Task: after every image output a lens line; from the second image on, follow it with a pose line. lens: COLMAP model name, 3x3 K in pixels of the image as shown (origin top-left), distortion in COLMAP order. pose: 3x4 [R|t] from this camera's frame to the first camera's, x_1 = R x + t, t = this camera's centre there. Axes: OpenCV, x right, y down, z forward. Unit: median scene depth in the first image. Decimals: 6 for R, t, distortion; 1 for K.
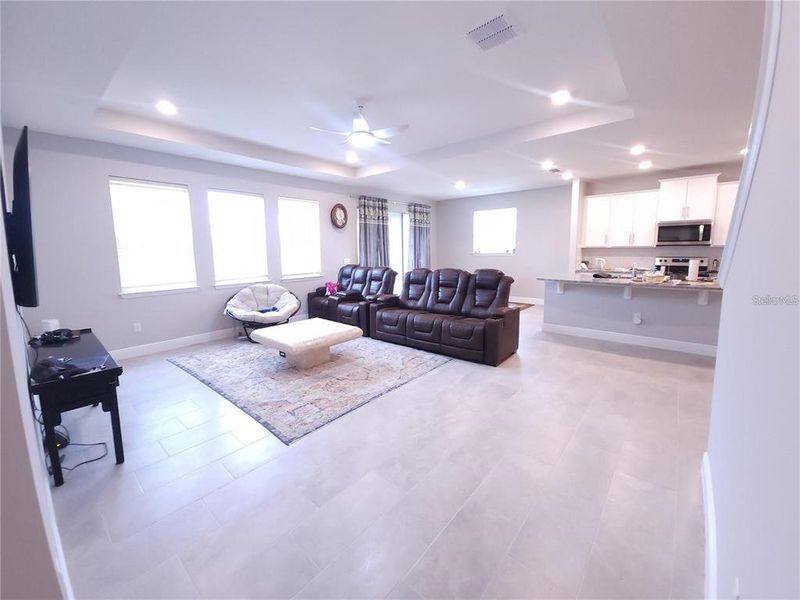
lens RADIAL K [[324.9, 0, 394.2], [0, 324.9, 284.6], [0, 0, 1]] dist [0.004037, -0.000257]
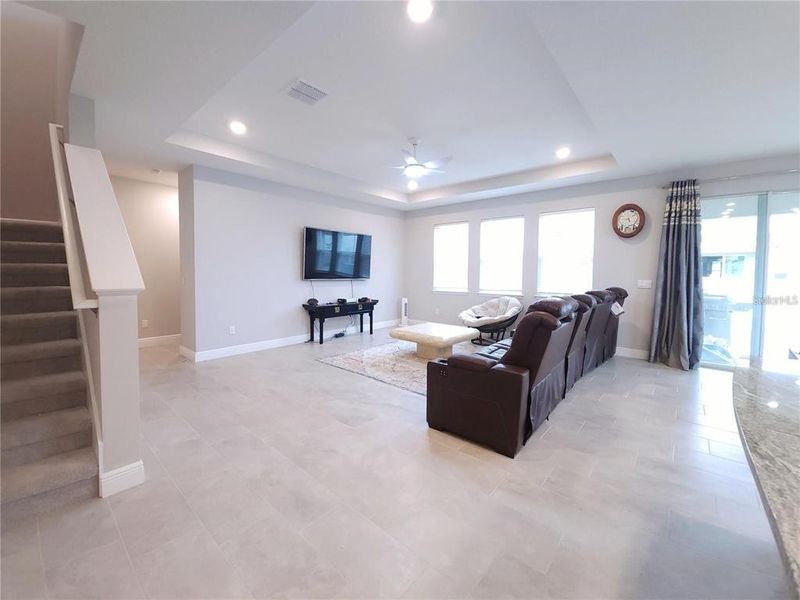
lens RADIAL K [[324.9, 0, 394.2], [0, 324.9, 284.6], [0, 0, 1]] dist [0.004037, -0.000257]
pose [[-0.010258, 0.053324, -0.998525, 0.845521], [-0.123105, 0.990913, 0.054183, -0.068176], [0.992341, 0.123479, -0.003601, 0.752894]]
